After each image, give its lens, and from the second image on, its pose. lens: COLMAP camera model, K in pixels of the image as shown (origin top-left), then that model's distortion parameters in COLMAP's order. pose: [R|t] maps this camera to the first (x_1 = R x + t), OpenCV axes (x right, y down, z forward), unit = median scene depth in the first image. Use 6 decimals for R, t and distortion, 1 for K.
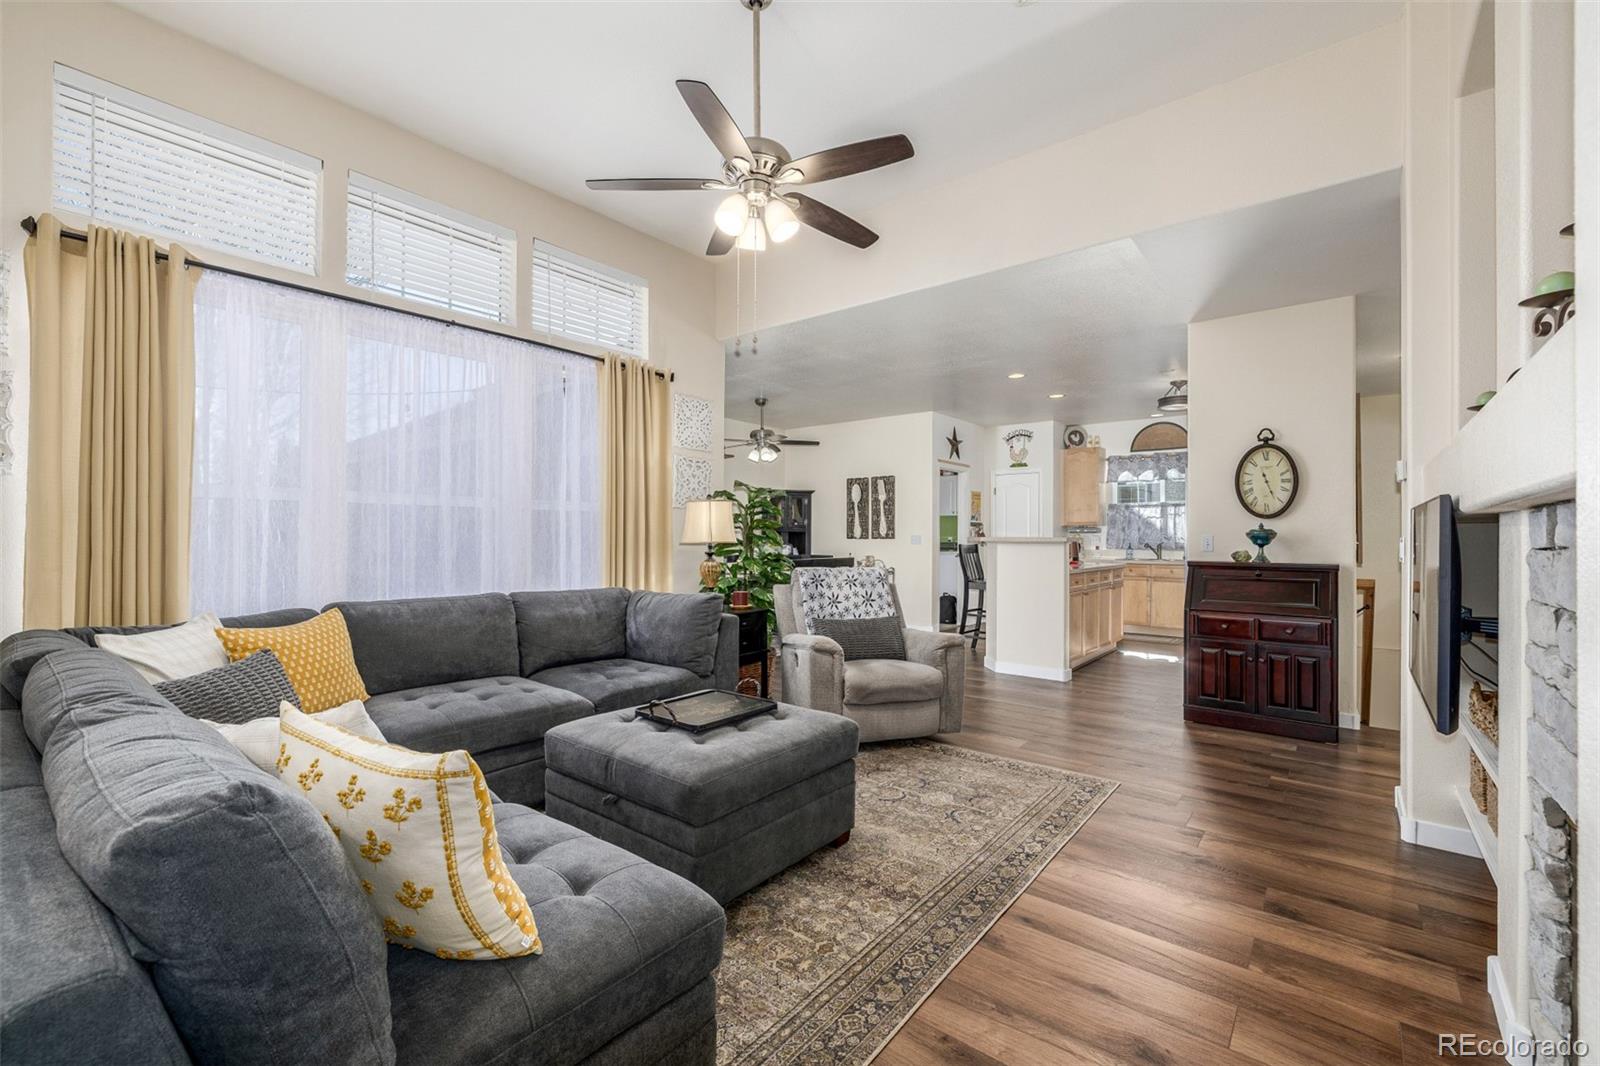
lens RADIAL K [[666.8, 0, 807.1], [0, 666.8, 532.1], [0, 0, 1]] dist [0.007860, 0.000110]
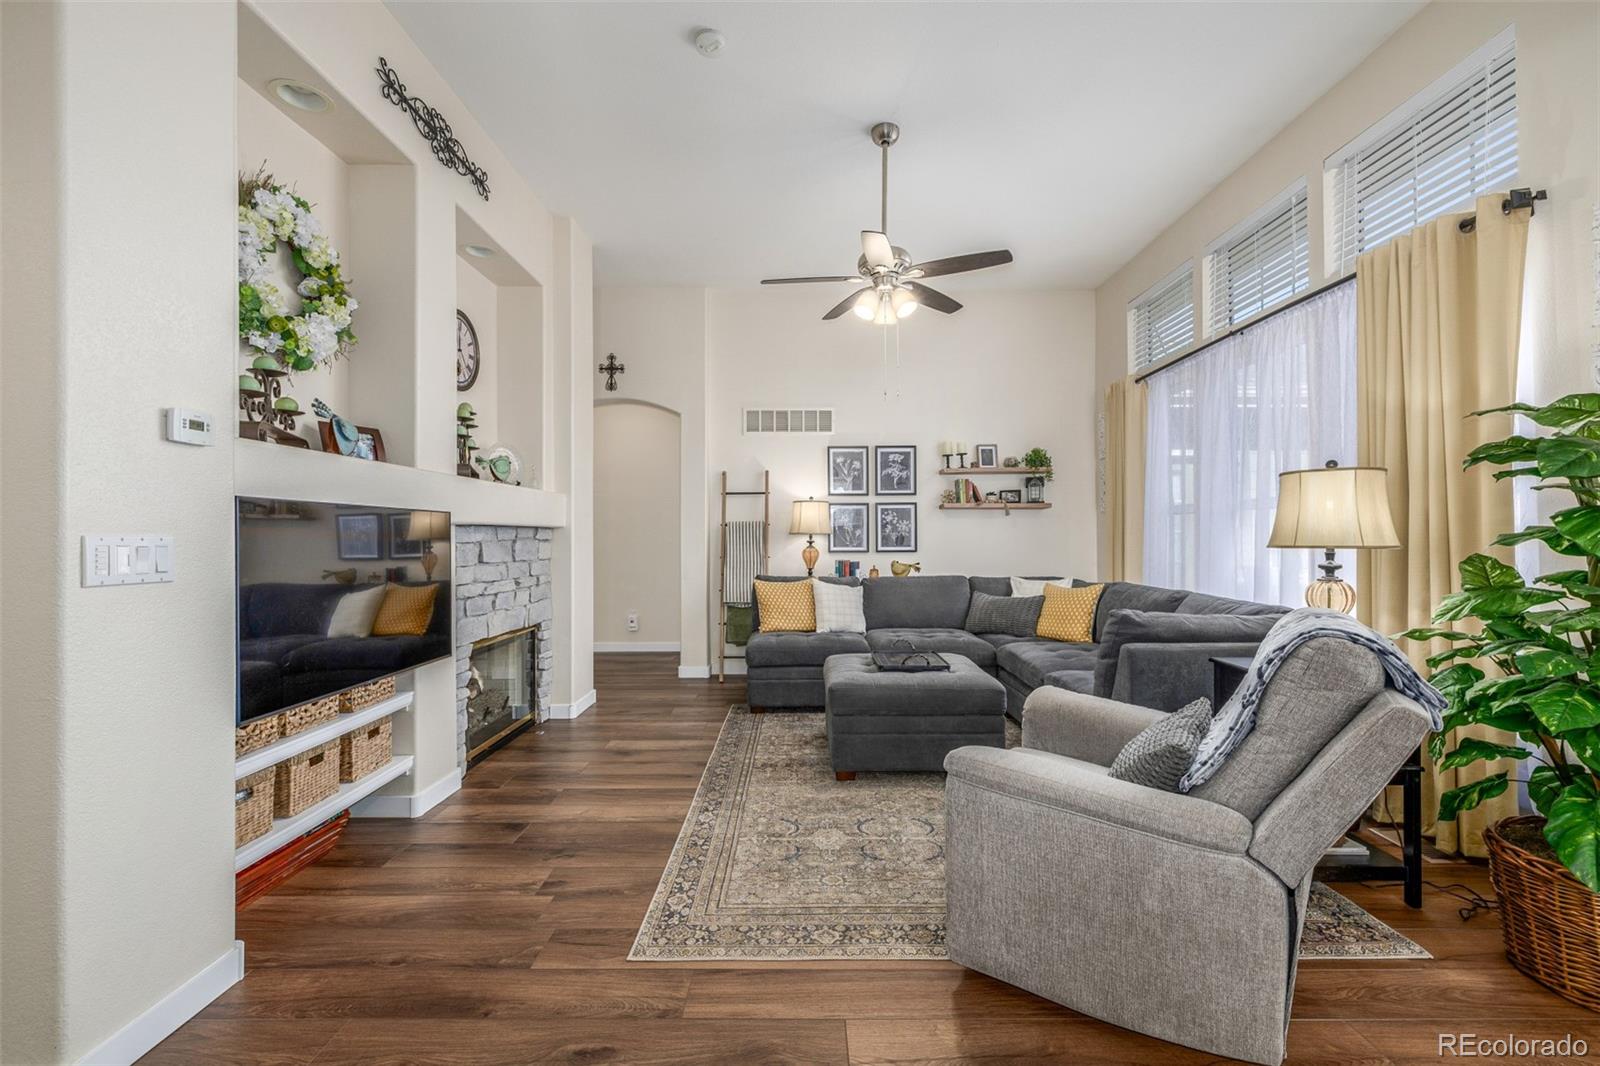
lens RADIAL K [[666.8, 0, 804.4], [0, 666.8, 535.5], [0, 0, 1]] dist [0.007860, 0.000110]
pose [[-0.777656, -0.002638, -0.628684, 0.677776], [0.005226, 0.999930, -0.010660, 0.014356], [0.628668, -0.011575, -0.777588, 1.469695]]
